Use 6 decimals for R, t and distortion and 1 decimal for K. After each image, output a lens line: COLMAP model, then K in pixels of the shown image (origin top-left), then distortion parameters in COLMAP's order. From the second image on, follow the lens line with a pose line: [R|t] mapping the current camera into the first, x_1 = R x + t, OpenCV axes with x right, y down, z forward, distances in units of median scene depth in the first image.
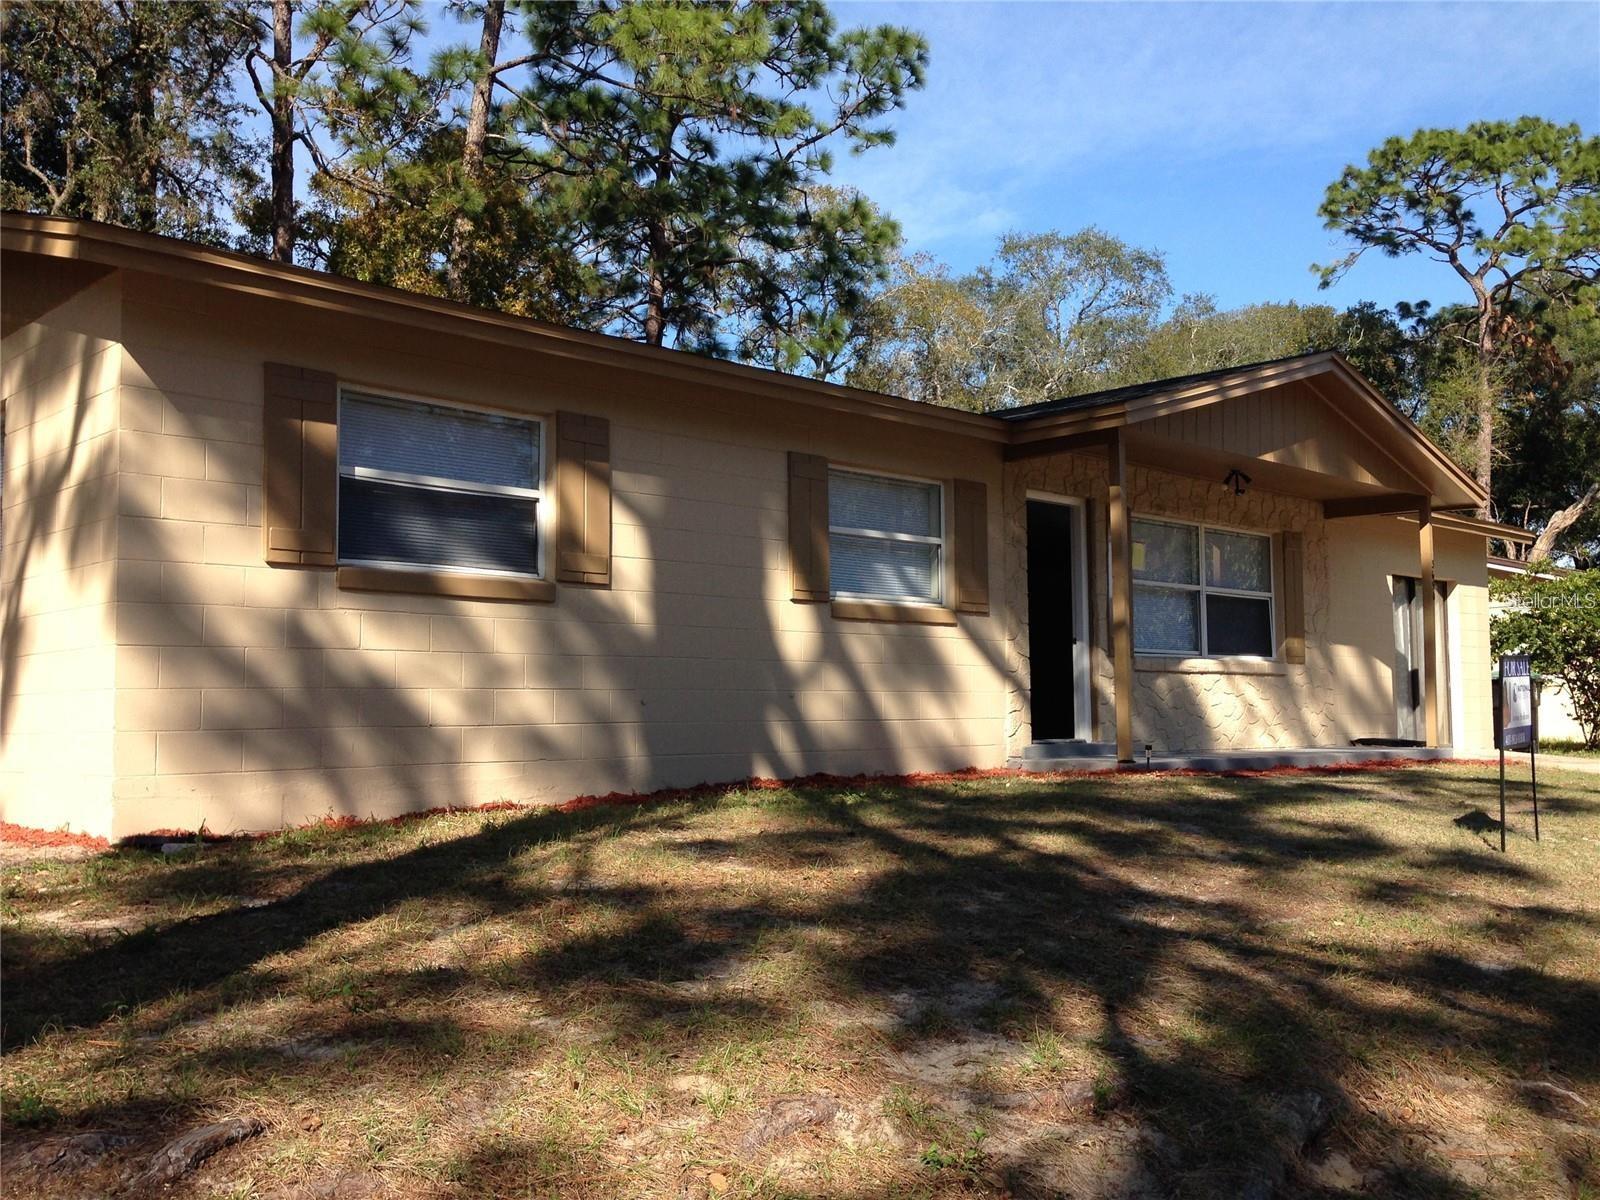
lens RADIAL K [[1526.7, 0, 800.0], [0, 1526.7, 600.0], [0, 0, 1]] dist [0.000889, 0.000946]
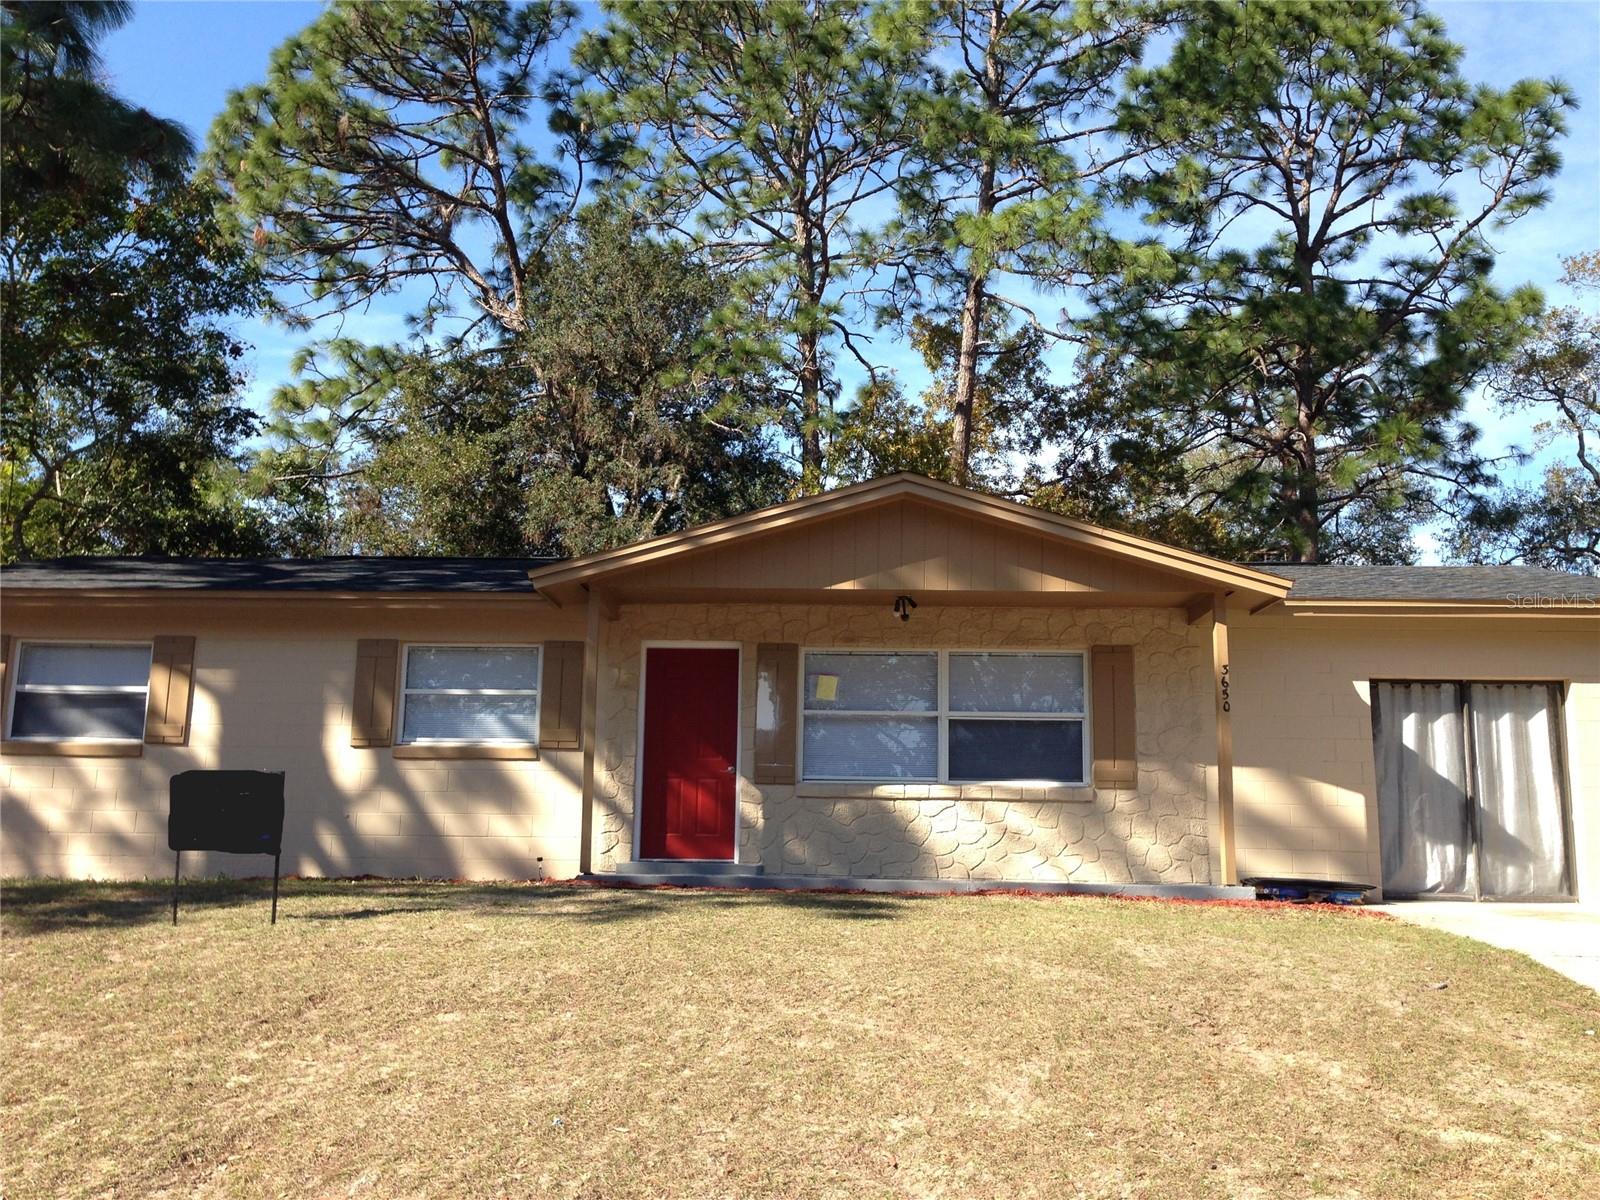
lens RADIAL K [[1539.5, 0, 800.0], [0, 1539.5, 600.0], [0, 0, 1]] dist [0.062315, 0.004317]
pose [[0.641282, -0.111773, -0.759121, 1.247578], [0.029883, 0.992221, -0.120851, 0.048003], [0.766724, 0.054815, 0.639633, 0.355610]]
